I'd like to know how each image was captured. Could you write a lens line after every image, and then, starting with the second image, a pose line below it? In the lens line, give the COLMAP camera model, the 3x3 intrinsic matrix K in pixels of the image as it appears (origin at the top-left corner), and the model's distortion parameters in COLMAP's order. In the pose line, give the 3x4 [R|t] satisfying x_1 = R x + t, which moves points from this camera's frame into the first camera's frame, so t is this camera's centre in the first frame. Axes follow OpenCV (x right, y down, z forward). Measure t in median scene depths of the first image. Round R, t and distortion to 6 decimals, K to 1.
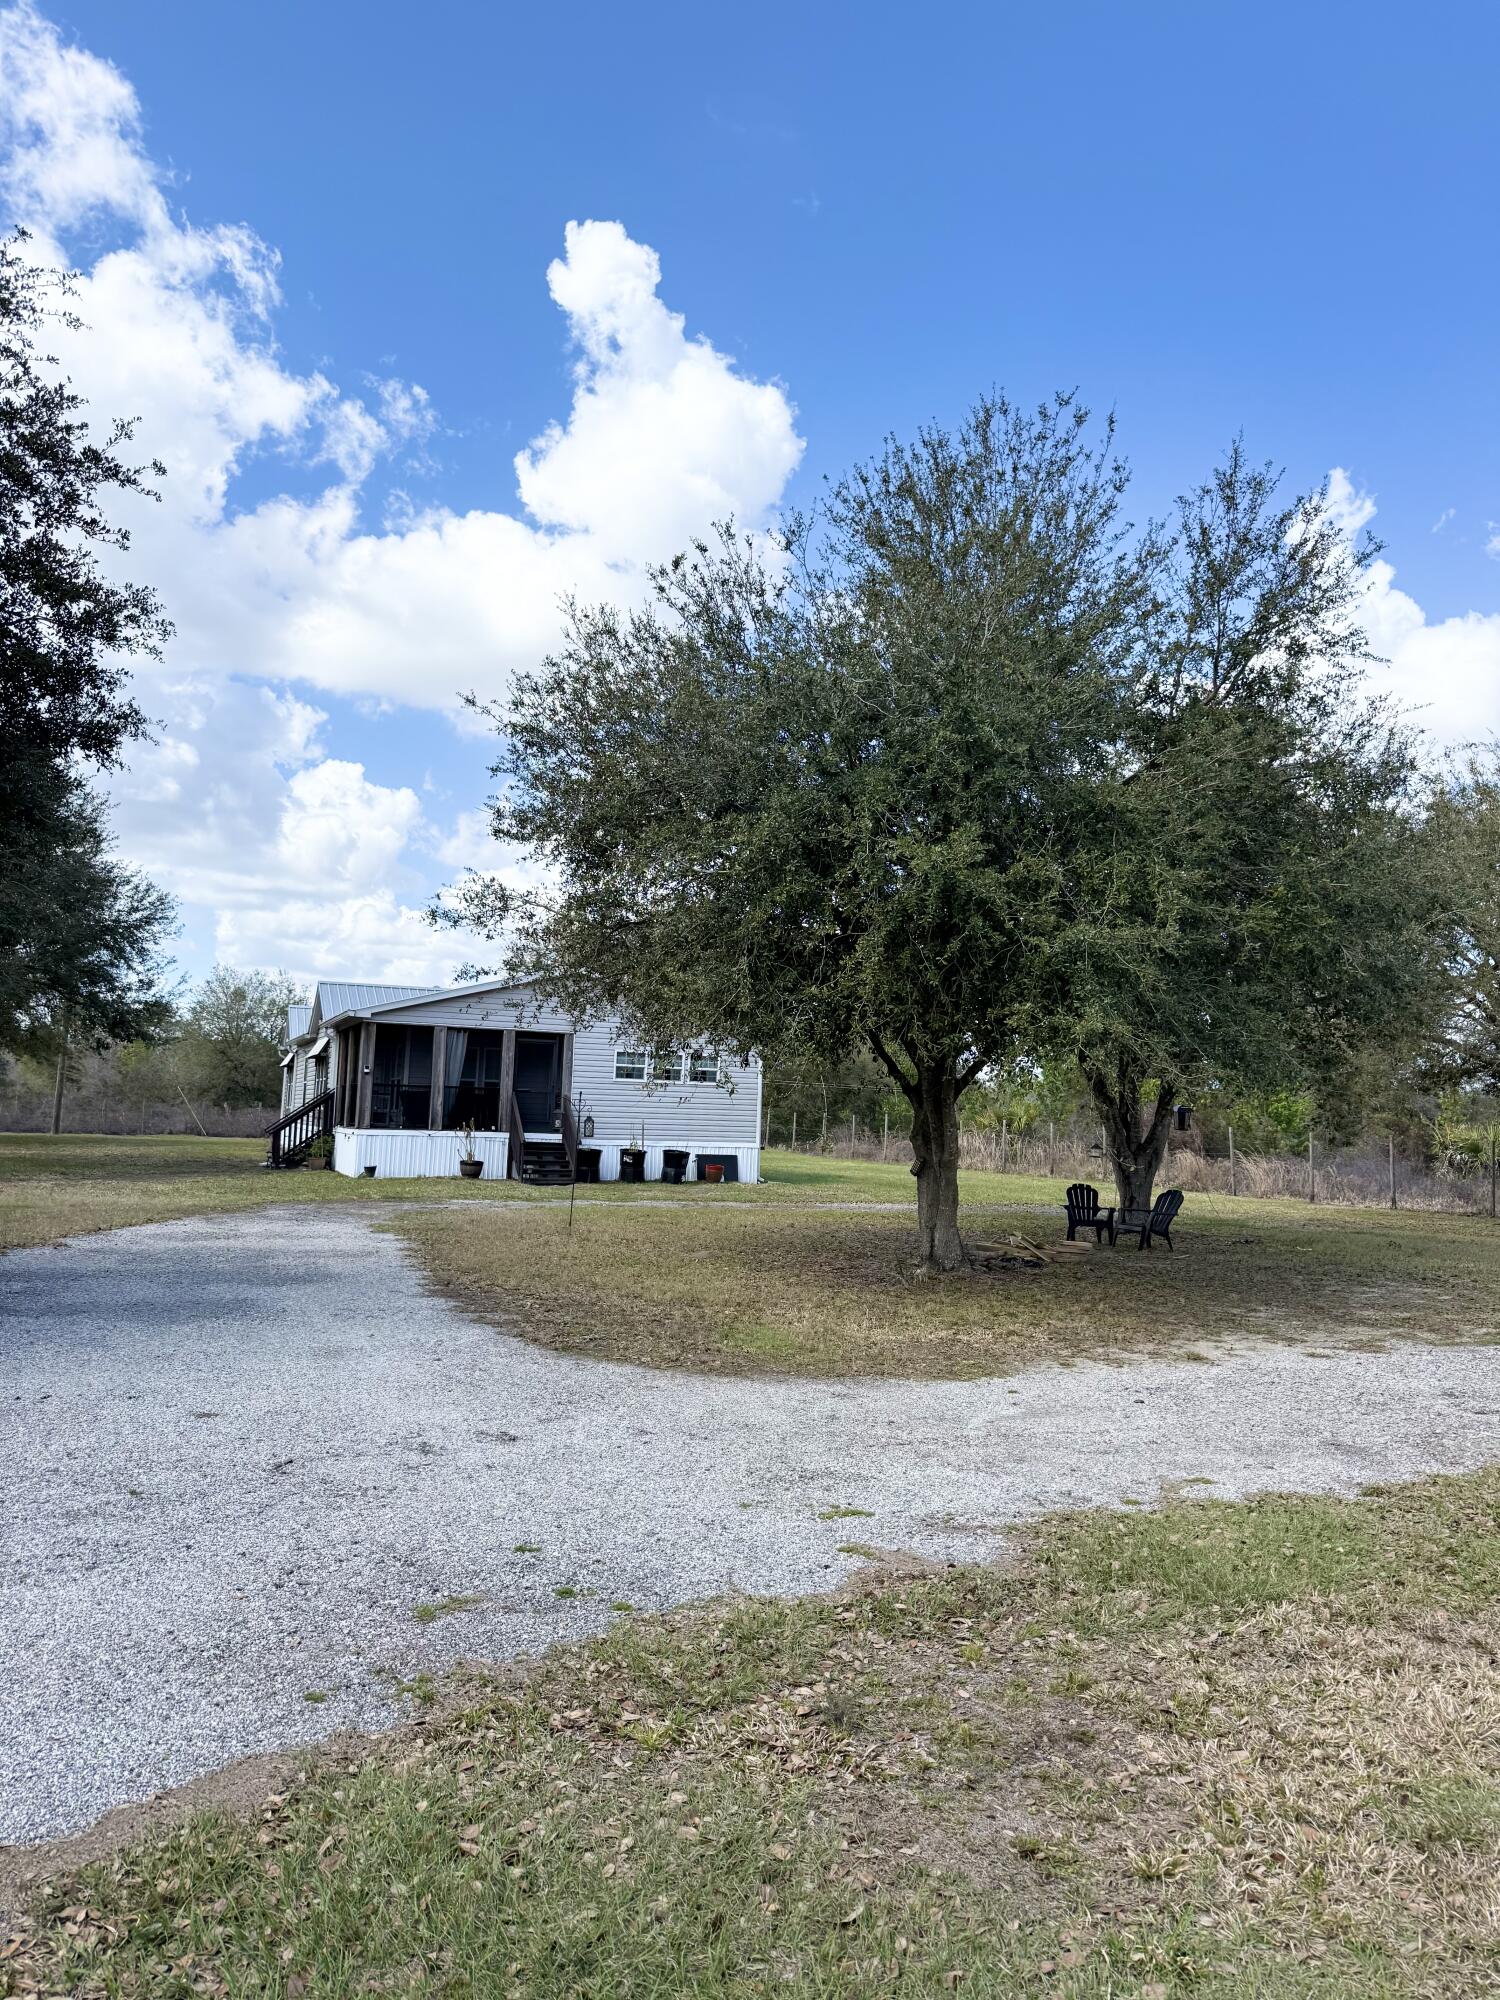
lens RADIAL K [[1397.6, 0, 750.0], [0, 1397.6, 1000.0], [0, 0, 1]] dist [0.000055, -0.000026]
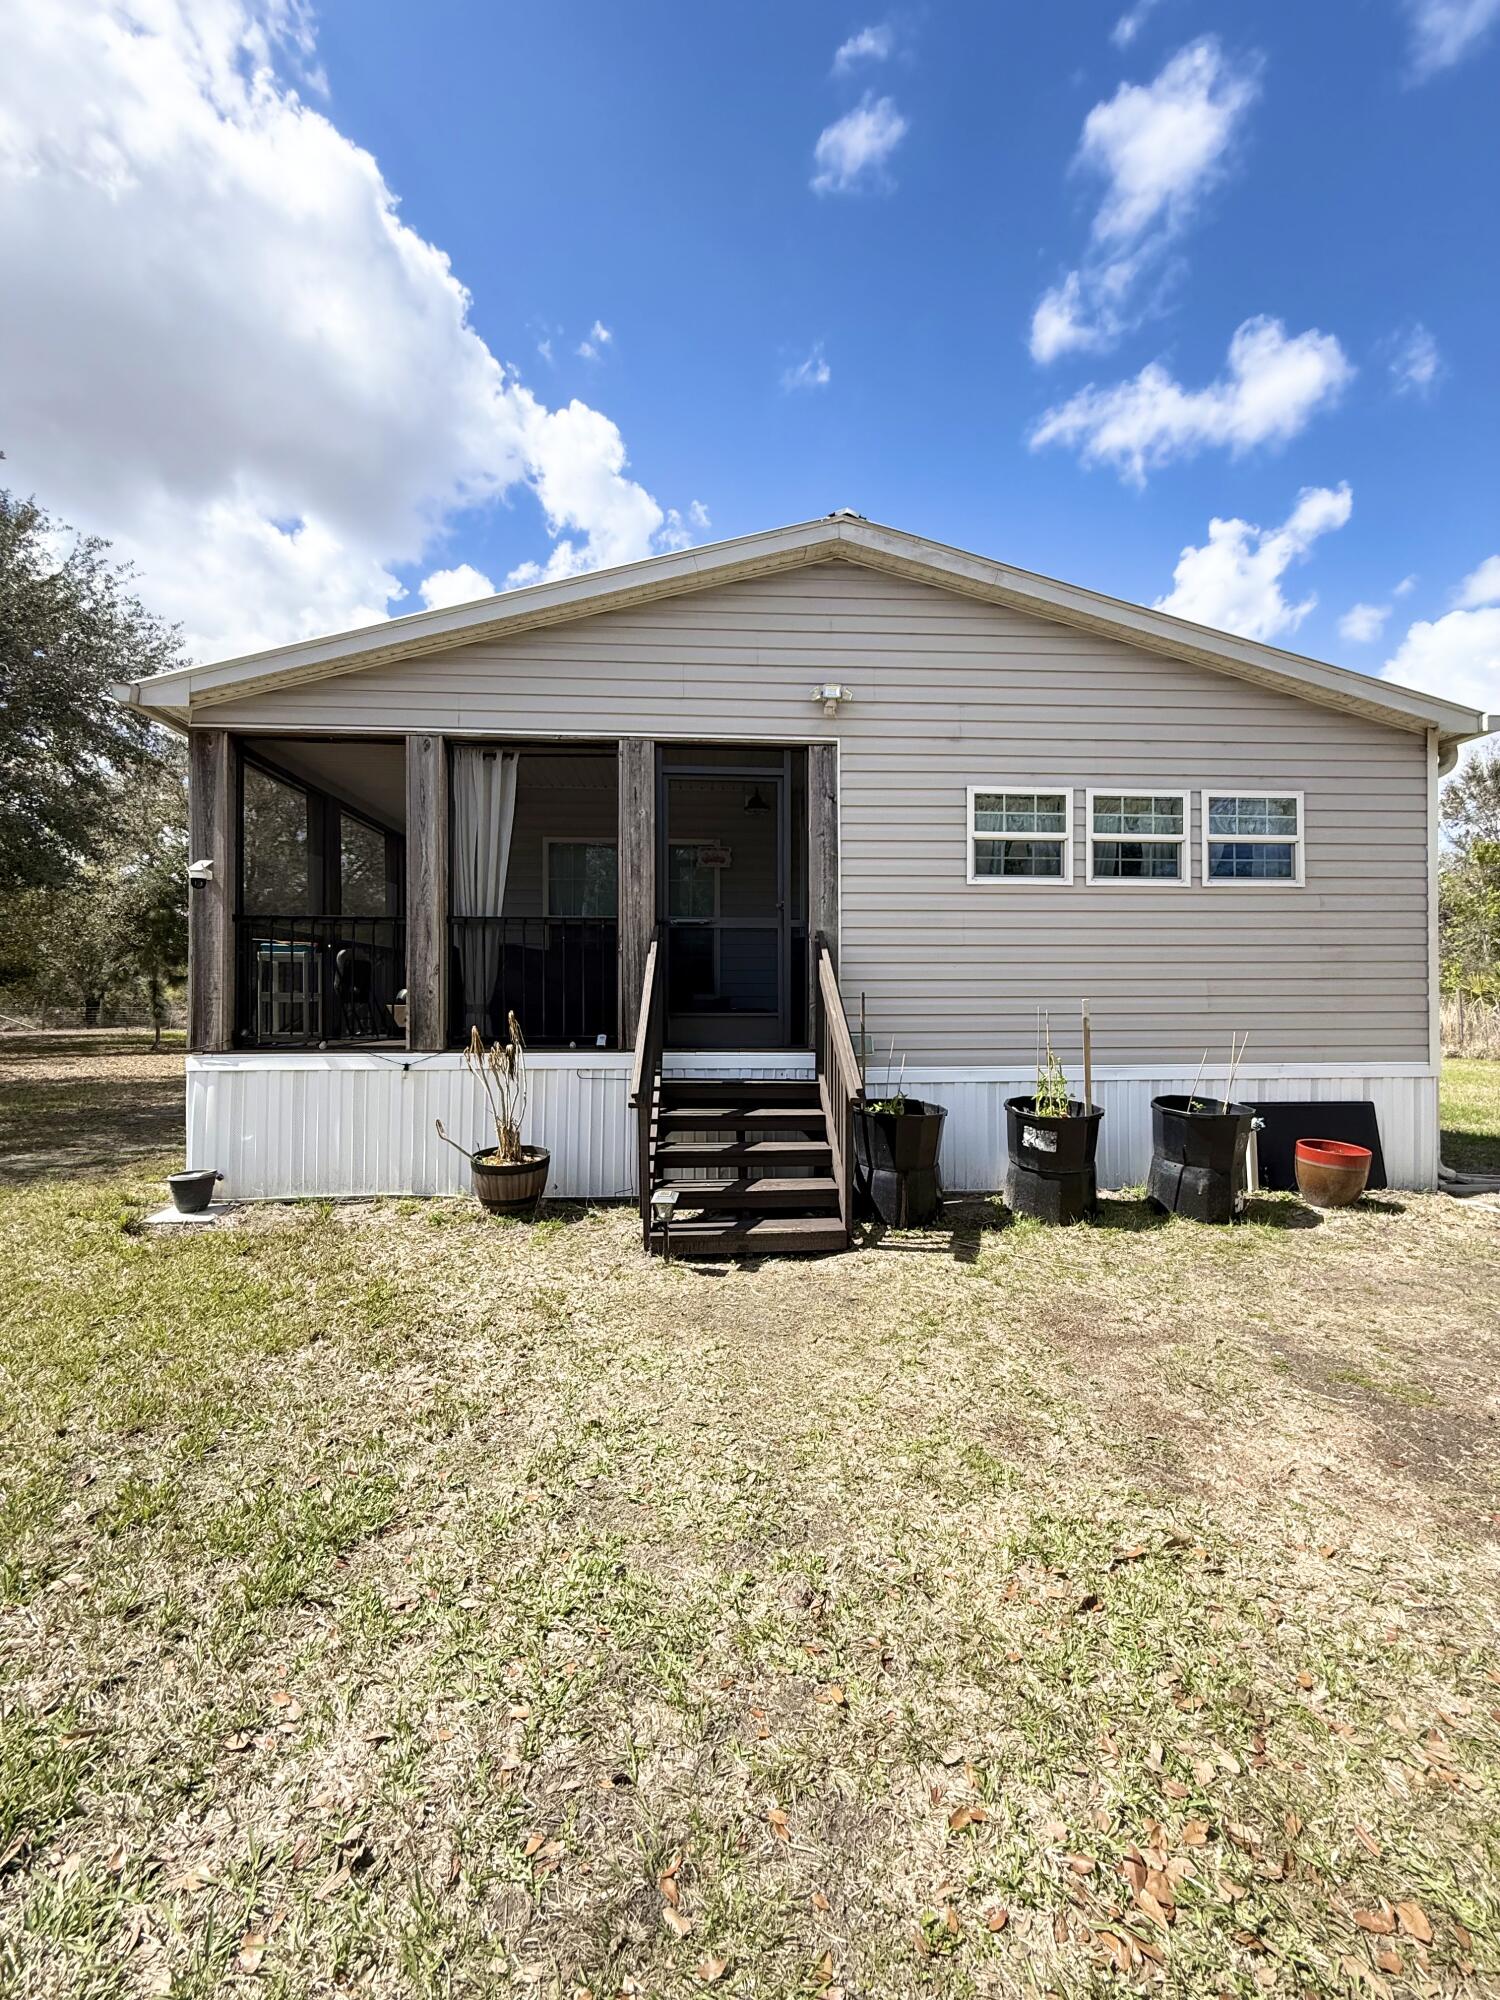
lens RADIAL K [[801.0, 0, 750.0], [0, 801.0, 1000.0], [0, 0, 1]] dist [-0.000256, 0.000509]
pose [[0.944582, -0.035321, -0.326370, -0.088382], [0.057204, 0.996694, 0.057695, 0.073200], [0.323253, -0.073168, 0.943480, 0.828763]]
